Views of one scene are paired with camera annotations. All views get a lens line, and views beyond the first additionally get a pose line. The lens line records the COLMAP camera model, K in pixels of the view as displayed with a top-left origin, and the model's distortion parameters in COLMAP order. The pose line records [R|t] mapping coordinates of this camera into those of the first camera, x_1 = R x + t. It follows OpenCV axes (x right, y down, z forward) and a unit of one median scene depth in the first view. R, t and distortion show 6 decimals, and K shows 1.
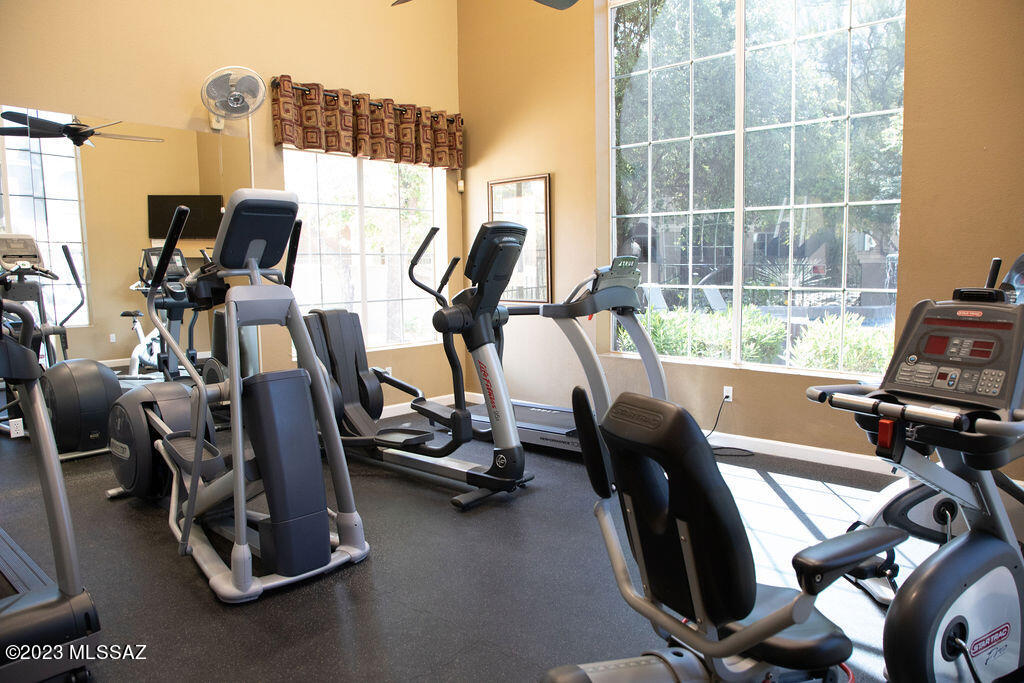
lens RADIAL K [[674.0, 0, 528.6], [0, 674.0, 341.7], [0, 0, 1]] dist [-0.072751, 0.035389]
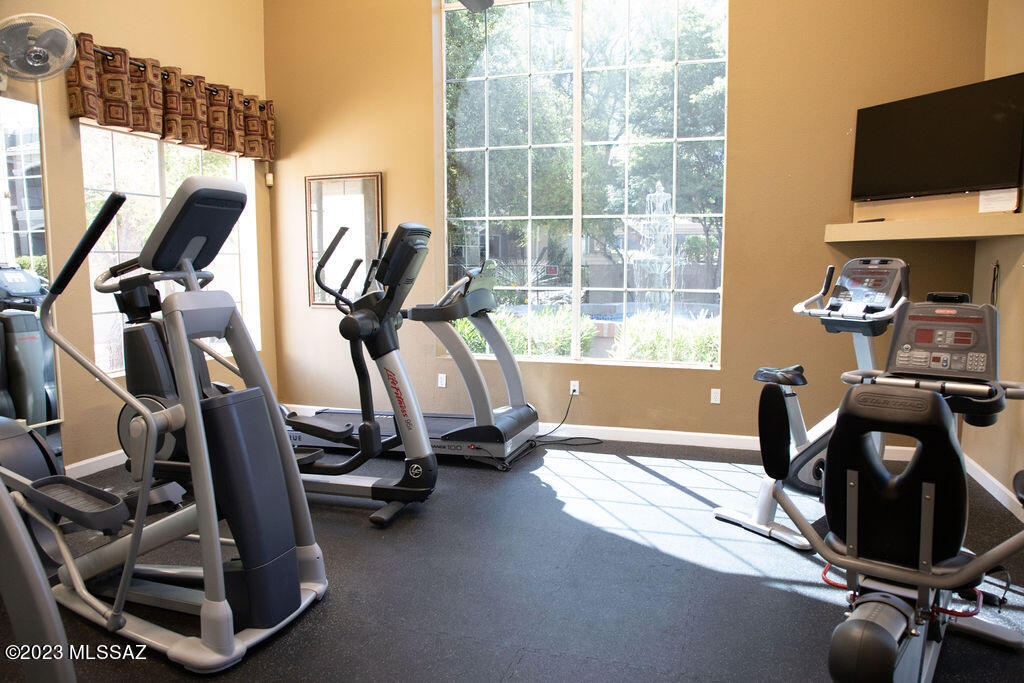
lens RADIAL K [[674.0, 0, 528.6], [0, 674.0, 341.7], [0, 0, 1]] dist [-0.072751, 0.035389]
pose [[0.913543, -0.034926, 0.405241, -0.207057], [0.035042, 0.999360, 0.007136, -0.006754], [-0.405231, 0.007682, 0.914182, 0.039932]]
